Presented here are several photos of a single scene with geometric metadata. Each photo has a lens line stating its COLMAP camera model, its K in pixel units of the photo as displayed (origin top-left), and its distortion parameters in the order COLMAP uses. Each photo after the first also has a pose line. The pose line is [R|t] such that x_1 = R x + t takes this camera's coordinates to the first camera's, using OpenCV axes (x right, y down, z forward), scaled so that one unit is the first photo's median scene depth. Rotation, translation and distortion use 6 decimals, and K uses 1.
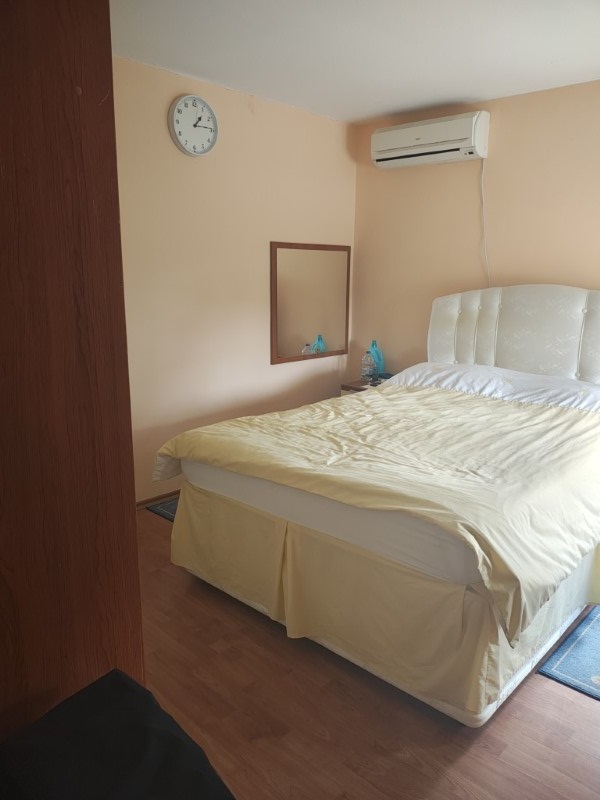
lens RADIAL K [[594.9, 0, 292.3], [0, 594.9, 402.5], [0, 0, 1]] dist [0.069414, -0.129121]
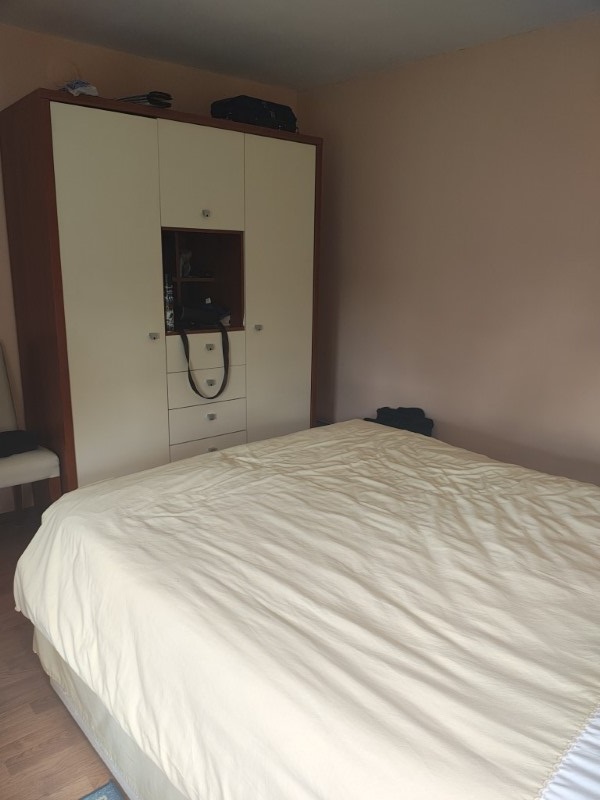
lens RADIAL K [[576.7, 0, 313.7], [0, 576.7, 396.3], [0, 0, 1]] dist [-0.008624, -0.037997]
pose [[-0.038808, 0.232435, -0.971837, 0.848878], [-0.241533, 0.941549, 0.234836, -0.219464], [0.969616, 0.243845, 0.019601, 0.948907]]
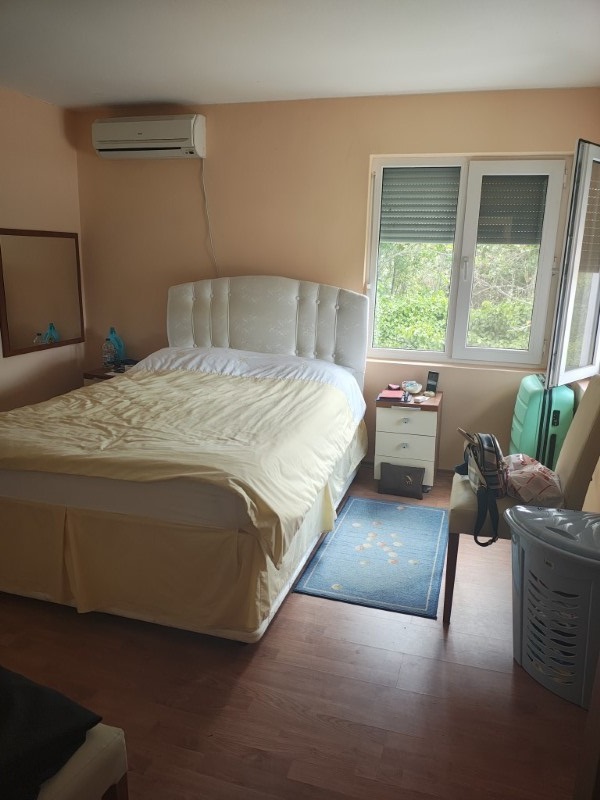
lens RADIAL K [[601.6, 0, 300.0], [0, 601.6, 400.0], [0, 0, 1]] dist [0.066358, -0.134377]
pose [[0.890845, -0.090785, 0.445143, -0.086803], [0.080217, 0.995868, 0.042568, -0.000371], [-0.447169, -0.002213, 0.894447, -0.111678]]
